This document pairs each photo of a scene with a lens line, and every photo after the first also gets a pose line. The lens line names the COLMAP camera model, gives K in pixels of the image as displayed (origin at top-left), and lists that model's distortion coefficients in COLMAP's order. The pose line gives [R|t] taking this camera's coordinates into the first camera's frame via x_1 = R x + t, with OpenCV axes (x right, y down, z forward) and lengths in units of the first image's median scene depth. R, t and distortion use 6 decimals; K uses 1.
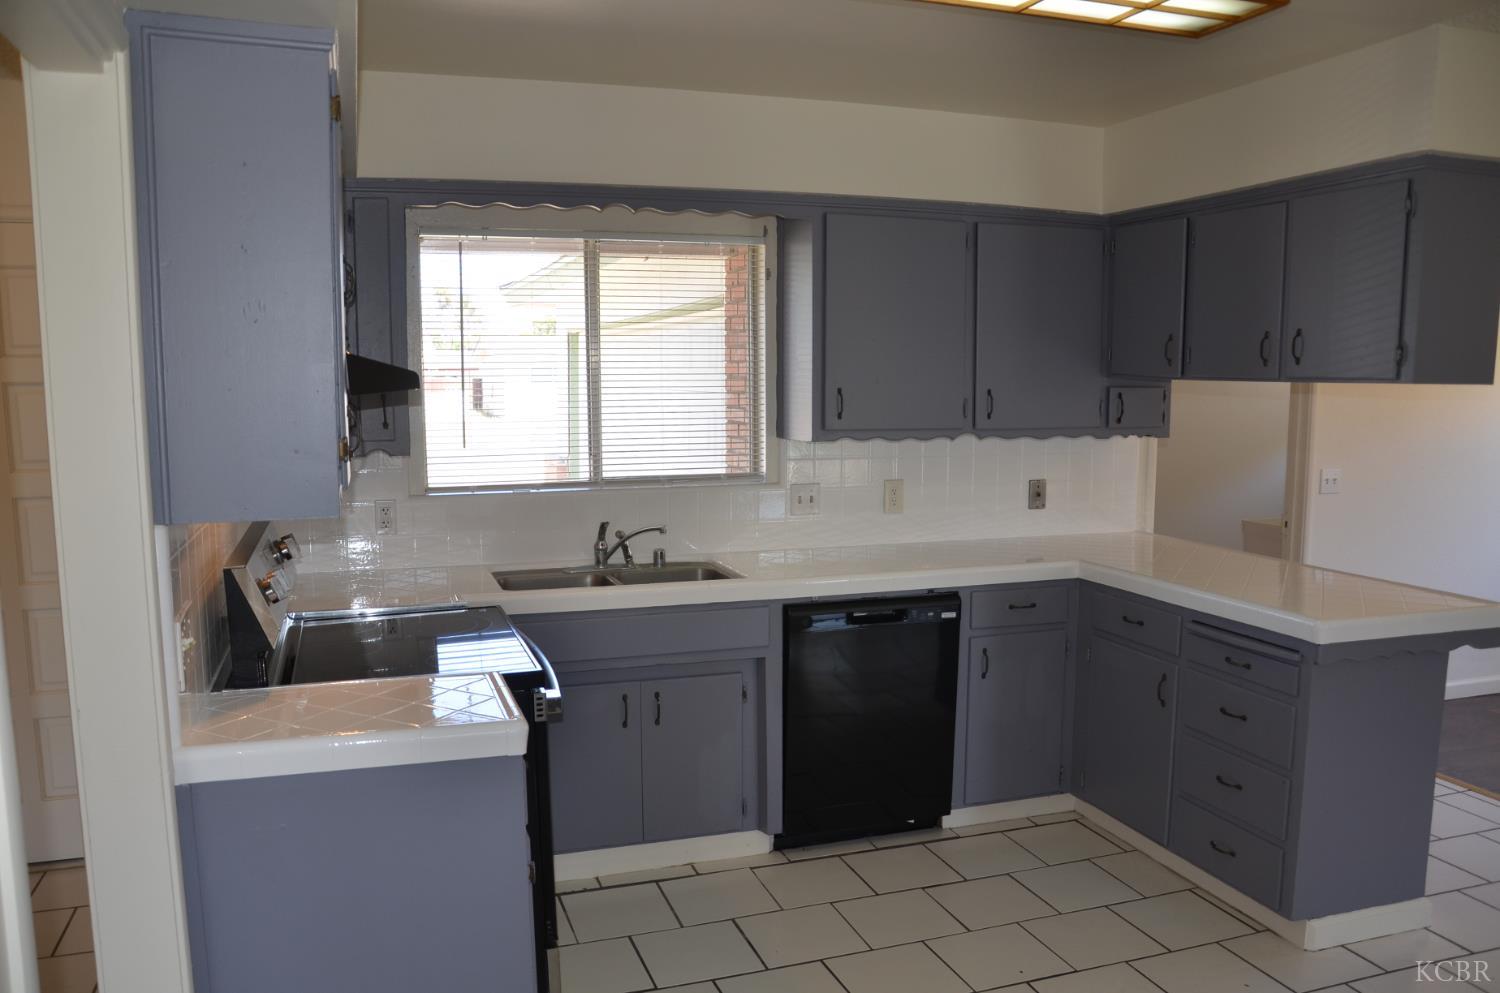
lens RADIAL K [[1194.6, 0, 746.2], [0, 1194.6, 527.9], [0, 0, 1]] dist [-0.168849, 0.121582]
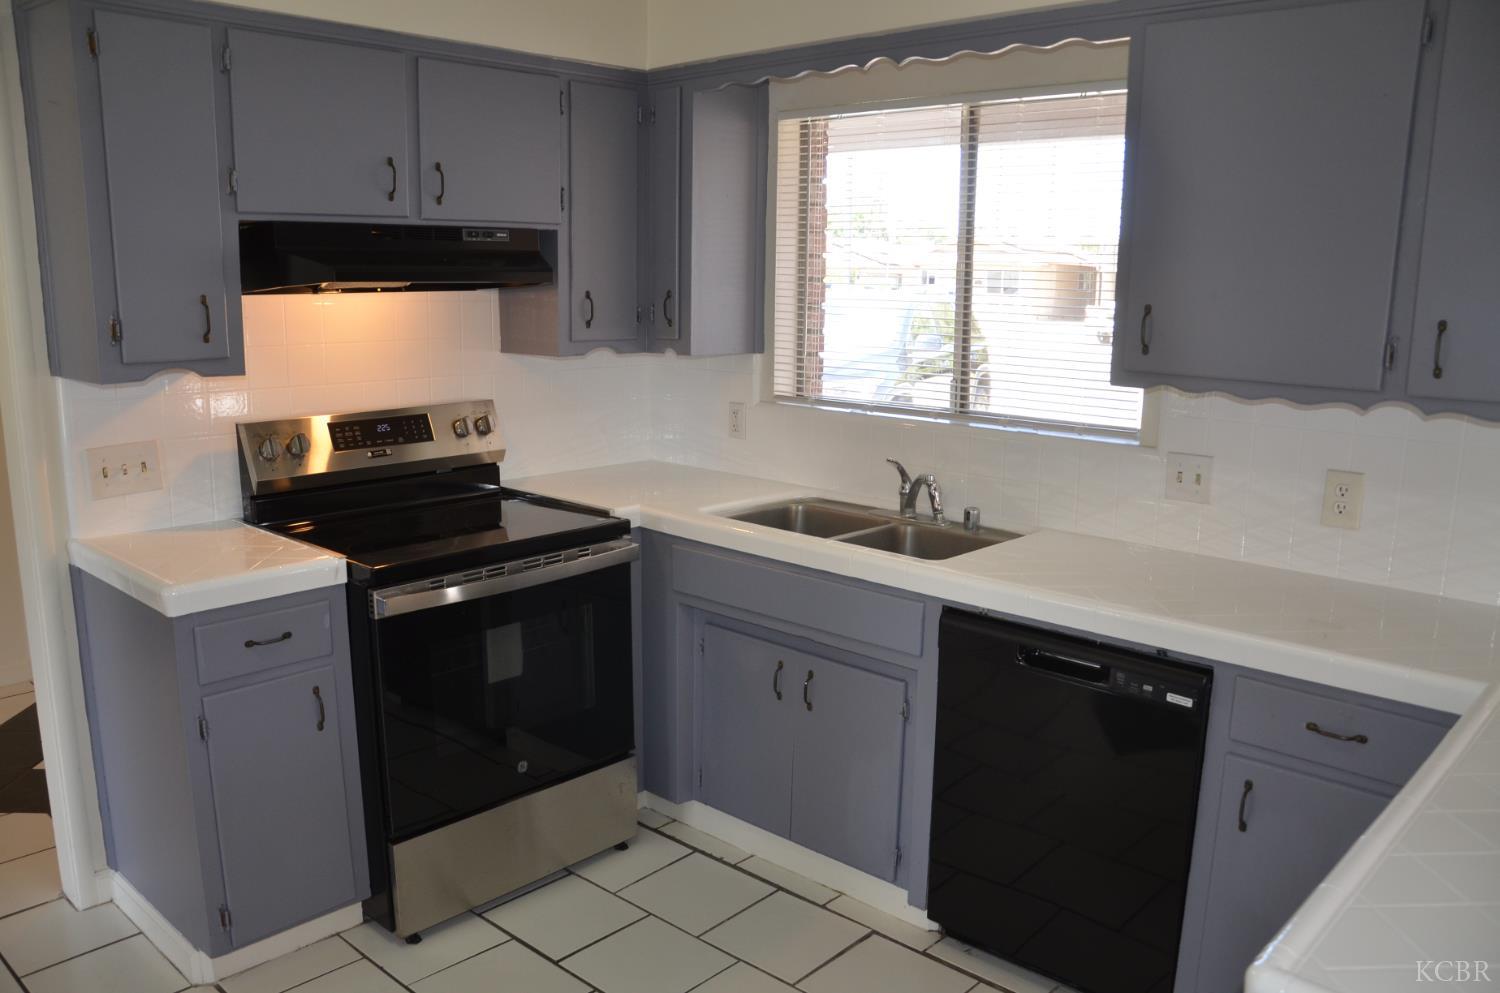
lens RADIAL K [[1194.6, 0, 746.2], [0, 1194.6, 527.9], [0, 0, 1]] dist [-0.168849, 0.121582]
pose [[0.491800, 0.195968, -0.848369, 0.524326], [-0.133966, 0.979772, 0.148661, -0.064790], [0.860341, 0.040542, 0.508105, 0.511863]]
